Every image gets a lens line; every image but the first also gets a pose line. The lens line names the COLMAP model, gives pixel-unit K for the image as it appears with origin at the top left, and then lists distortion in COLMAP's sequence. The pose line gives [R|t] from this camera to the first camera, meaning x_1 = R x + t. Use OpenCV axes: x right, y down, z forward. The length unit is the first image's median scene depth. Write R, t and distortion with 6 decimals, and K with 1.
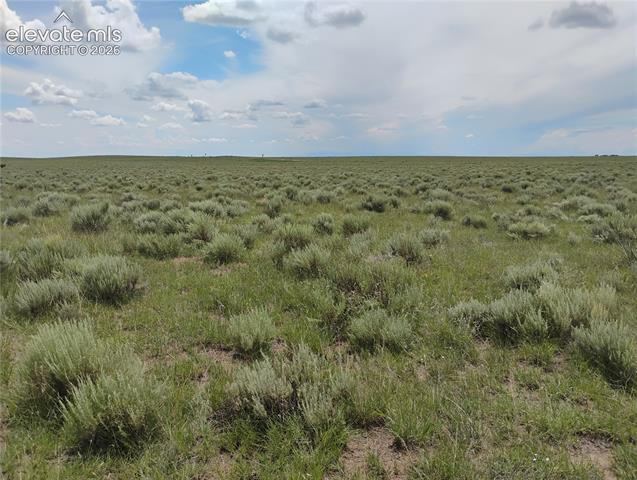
lens RADIAL K [[519.8, 0, 319.4], [0, 519.8, 241.4], [0, 0, 1]] dist [0.039822, -0.056853]
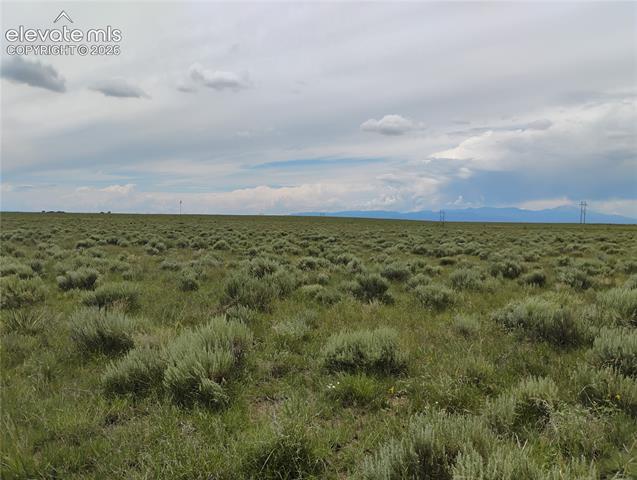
lens RADIAL K [[519.8, 0, 316.7], [0, 519.8, 235.9], [0, 0, 1]] dist [0.039822, -0.056853]
pose [[0.585843, -0.009508, 0.810369, 0.122475], [0.101971, 0.992849, -0.062069, -0.011861], [-0.803984, 0.118997, 0.582623, -0.003998]]
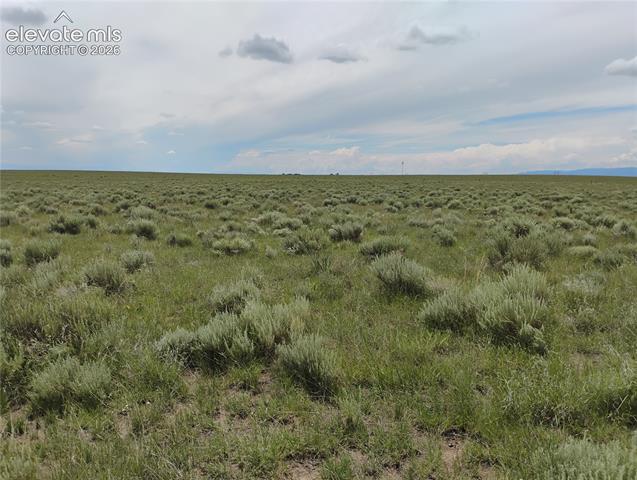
lens RADIAL K [[519.8, 0, 307.8], [0, 519.8, 236.5], [0, 0, 1]] dist [0.039822, -0.056853]
pose [[0.863654, -0.044108, 0.502152, 0.015035], [0.063417, 0.997757, -0.021430, -0.009564], [-0.500081, 0.050353, 0.864514, 0.032744]]
